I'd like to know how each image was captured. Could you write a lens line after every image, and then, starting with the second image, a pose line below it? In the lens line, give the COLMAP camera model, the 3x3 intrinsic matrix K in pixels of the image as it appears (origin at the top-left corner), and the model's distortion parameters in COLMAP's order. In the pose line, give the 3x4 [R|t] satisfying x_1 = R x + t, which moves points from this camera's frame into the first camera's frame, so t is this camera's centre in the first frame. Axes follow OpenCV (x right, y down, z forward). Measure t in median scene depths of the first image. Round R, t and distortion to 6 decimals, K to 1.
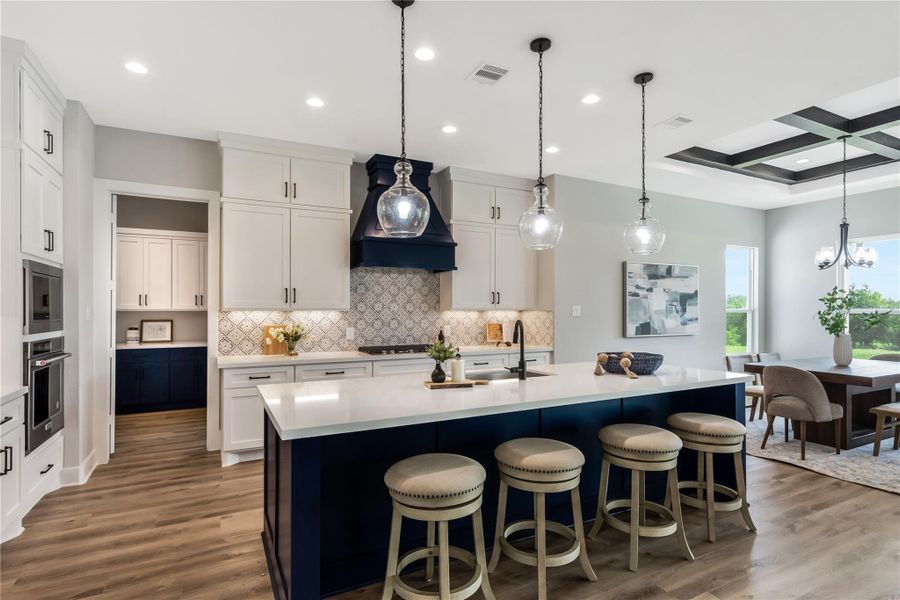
lens RADIAL K [[472.6, 0, 450.5], [0, 472.6, 308.6], [0, 0, 1]] dist [-0.003889, -0.000237]
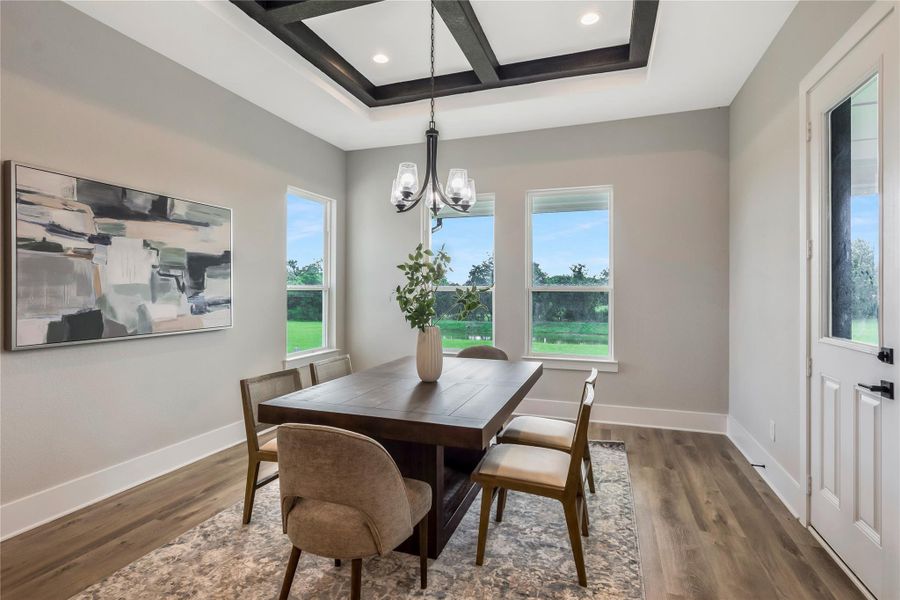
lens RADIAL K [[454.0, 0, 440.9], [0, 454.0, 296.5], [0, 0, 1]] dist [-0.000929, 0.000342]
pose [[0.744292, -0.008761, 0.667797, 0.450113], [-0.001918, 0.999882, 0.015254, 0.009190], [-0.667852, -0.012634, 0.744187, 0.551067]]
